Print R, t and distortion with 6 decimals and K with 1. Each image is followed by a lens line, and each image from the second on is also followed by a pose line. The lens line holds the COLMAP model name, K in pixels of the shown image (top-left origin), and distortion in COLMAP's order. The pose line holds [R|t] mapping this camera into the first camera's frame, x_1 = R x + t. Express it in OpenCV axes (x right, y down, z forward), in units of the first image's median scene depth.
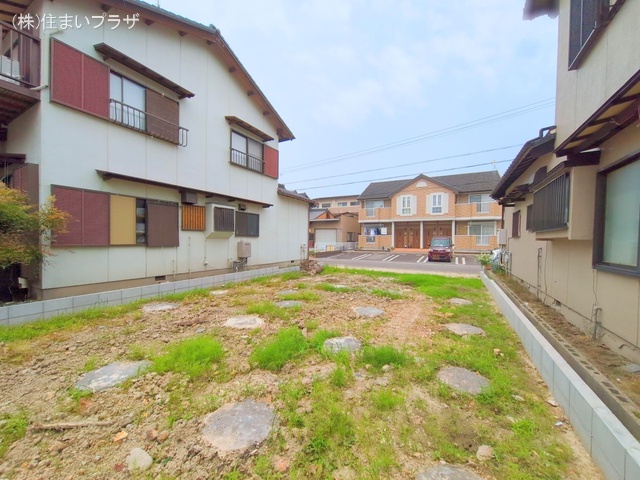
lens RADIAL K [[255.0, 0, 322.1], [0, 255.0, 241.5], [0, 0, 1]] dist [0.001478, -0.001059]
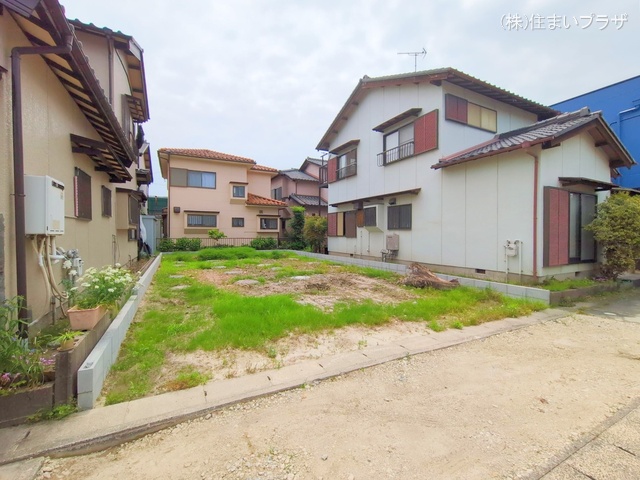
lens RADIAL K [[277.8, 0, 325.2], [0, 277.8, 235.0], [0, 0, 1]] dist [0.009471, -0.001713]
pose [[-0.559184, -0.014692, -0.828913, 0.310800], [-0.022303, 0.999748, -0.002675, 0.004512], [0.828744, 0.016992, -0.559370, 0.566465]]
